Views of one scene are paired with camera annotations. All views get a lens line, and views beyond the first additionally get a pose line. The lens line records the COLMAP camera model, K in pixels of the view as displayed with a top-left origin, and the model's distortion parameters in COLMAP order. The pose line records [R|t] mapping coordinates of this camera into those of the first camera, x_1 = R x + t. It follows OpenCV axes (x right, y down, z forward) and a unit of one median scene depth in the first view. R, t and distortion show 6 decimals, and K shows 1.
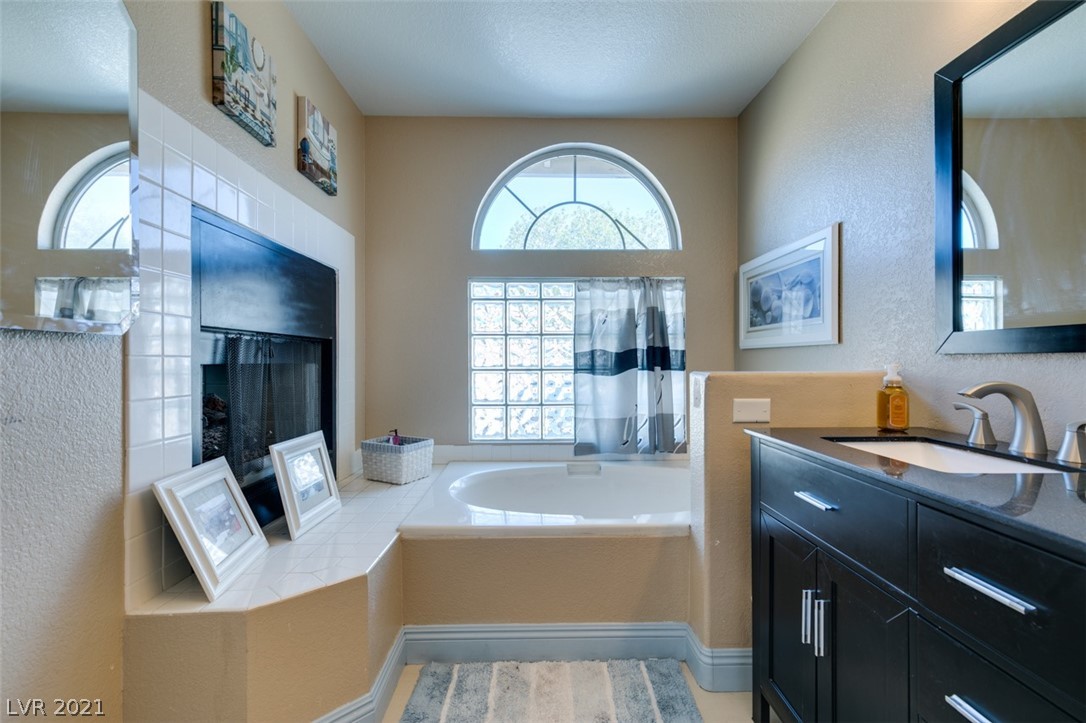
lens RADIAL K [[487.3, 0, 542.2], [0, 487.3, 359.5], [0, 0, 1]] dist [0.006123, -0.000750]
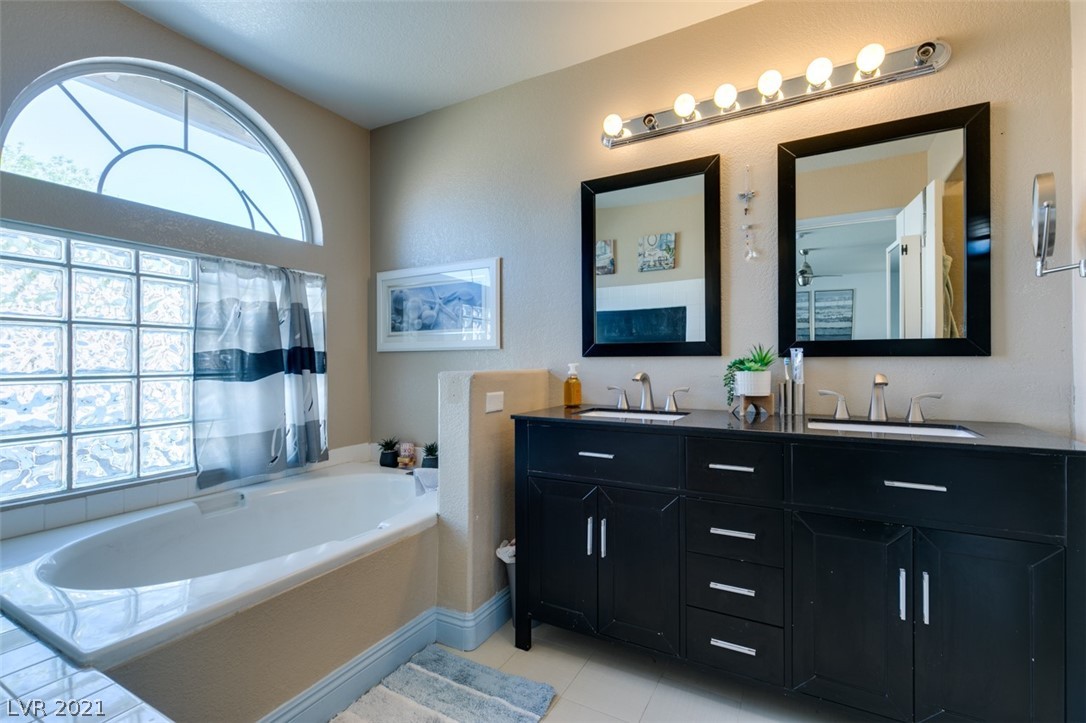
lens RADIAL K [[485.6, 0, 541.7], [0, 485.6, 359.6], [0, 0, 1]] dist [0.011907, -0.004938]
pose [[0.497928, 0.003395, 0.867212, -0.324989], [0.003545, 0.999976, -0.005951, 0.003260], [-0.867211, 0.006038, 0.497904, 0.164012]]
